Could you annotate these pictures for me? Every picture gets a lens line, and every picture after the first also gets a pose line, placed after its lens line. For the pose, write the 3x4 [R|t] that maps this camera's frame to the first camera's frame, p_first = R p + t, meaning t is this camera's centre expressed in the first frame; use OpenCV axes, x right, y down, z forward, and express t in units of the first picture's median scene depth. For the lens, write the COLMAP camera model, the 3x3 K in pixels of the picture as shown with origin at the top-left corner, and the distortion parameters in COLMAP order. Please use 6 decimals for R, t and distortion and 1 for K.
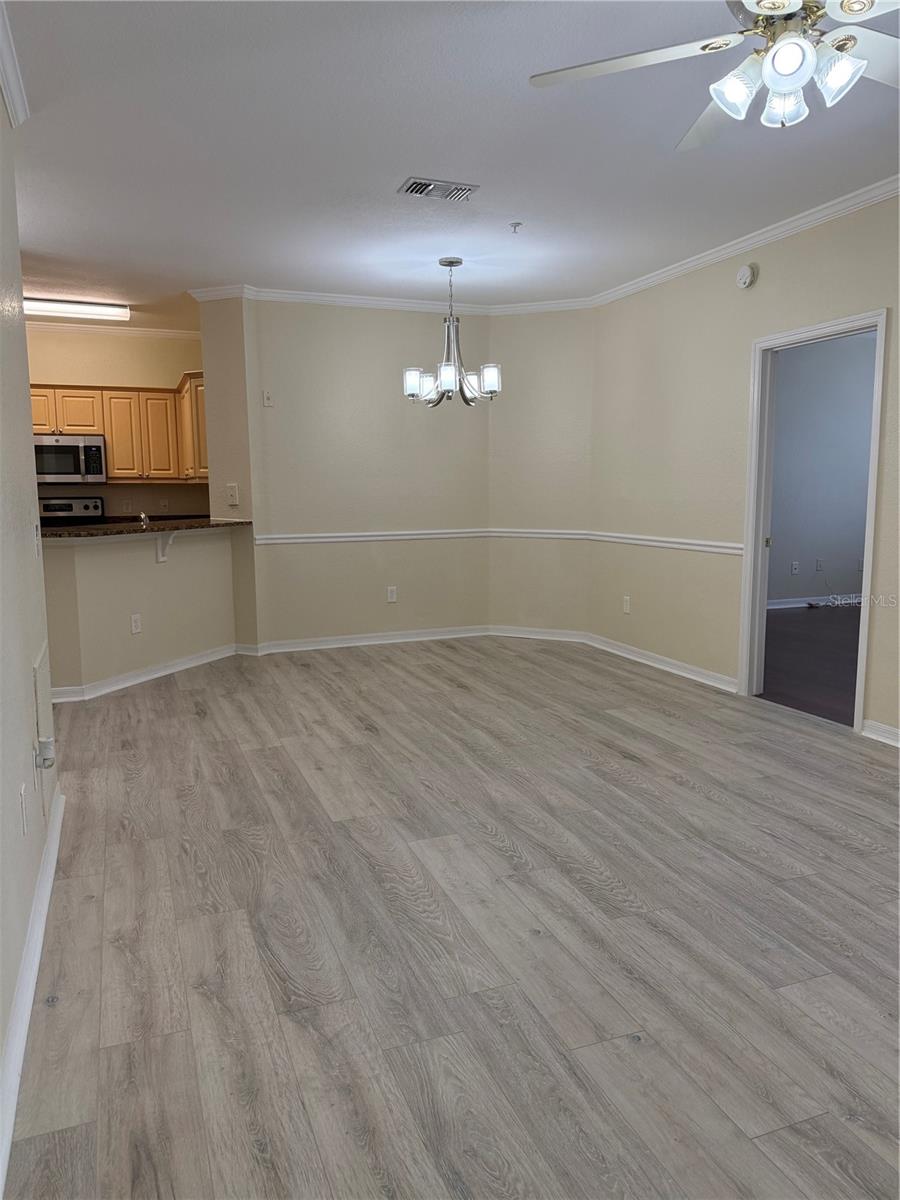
lens RADIAL K [[848.4, 0, 447.7], [0, 848.4, 601.6], [0, 0, 1]] dist [0.144246, -0.241908]
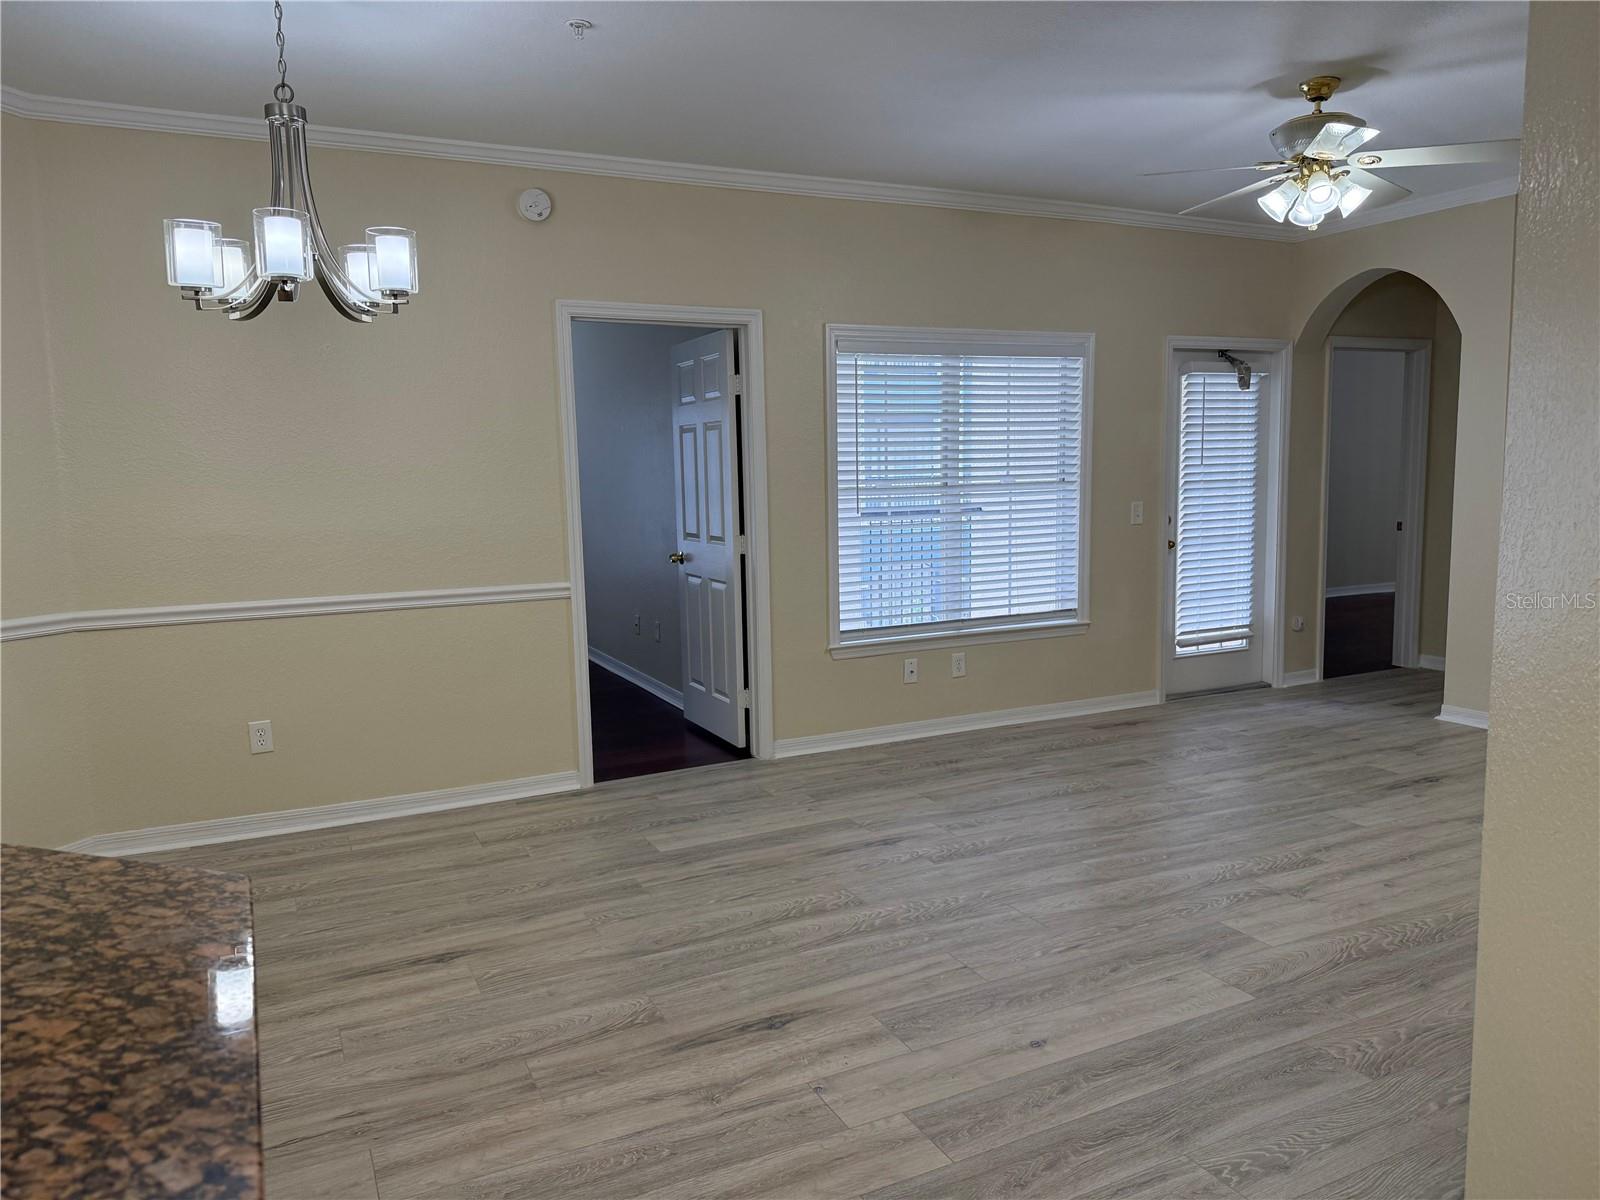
lens RADIAL K [[1115.5, 0, 811.6], [0, 1115.5, 597.5], [0, 0, 1]] dist [0.133237, -0.236233]
pose [[-0.098543, -0.109524, 0.989087, -0.687041], [0.152936, 0.980450, 0.123805, -0.157069], [-0.983311, 0.163467, -0.079867, 0.986893]]
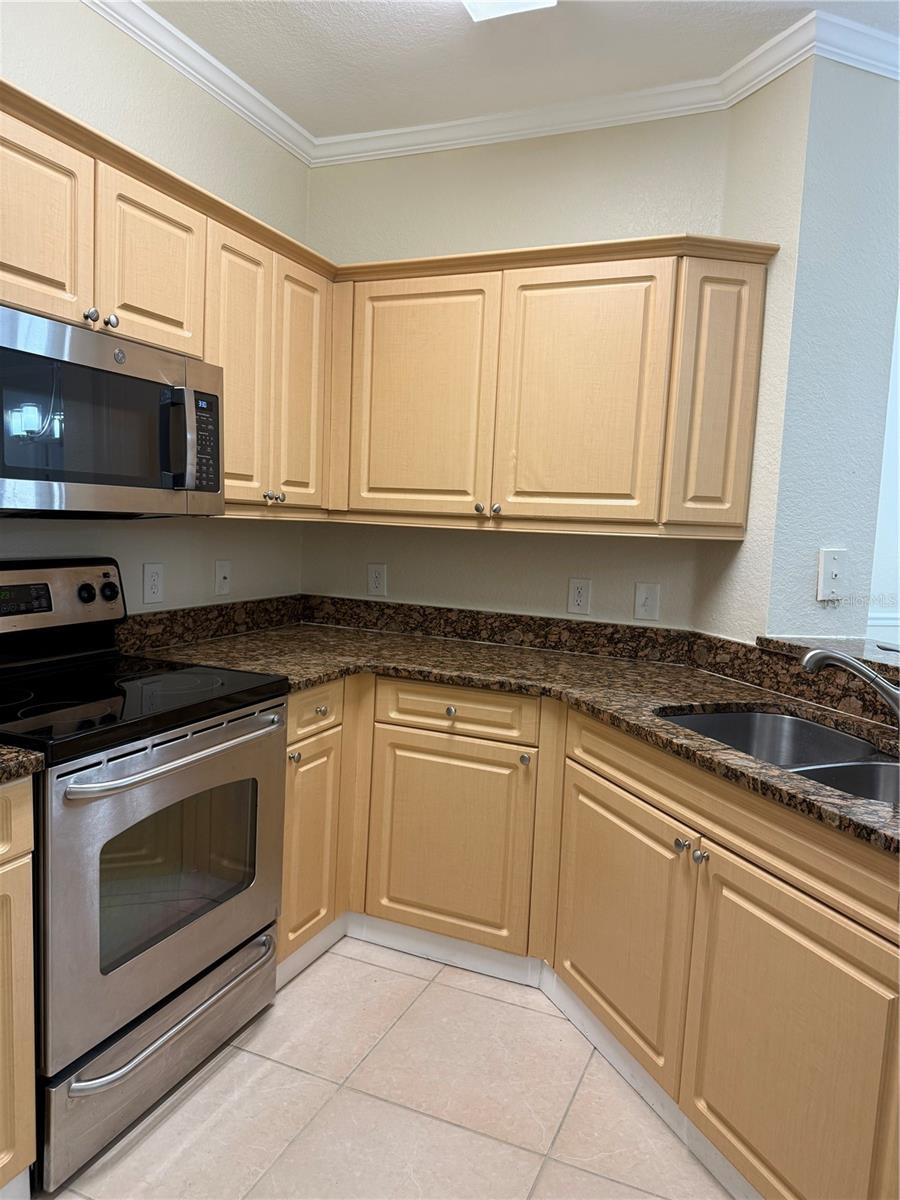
lens RADIAL K [[836.6, 0, 451.9], [0, 836.6, 603.8], [0, 0, 1]] dist [0.133237, -0.236233]
pose [[0.692929, -0.036919, 0.720060, -0.935418], [0.049260, 0.998779, 0.003805, -0.174320], [-0.719321, 0.032834, 0.693902, 1.226929]]
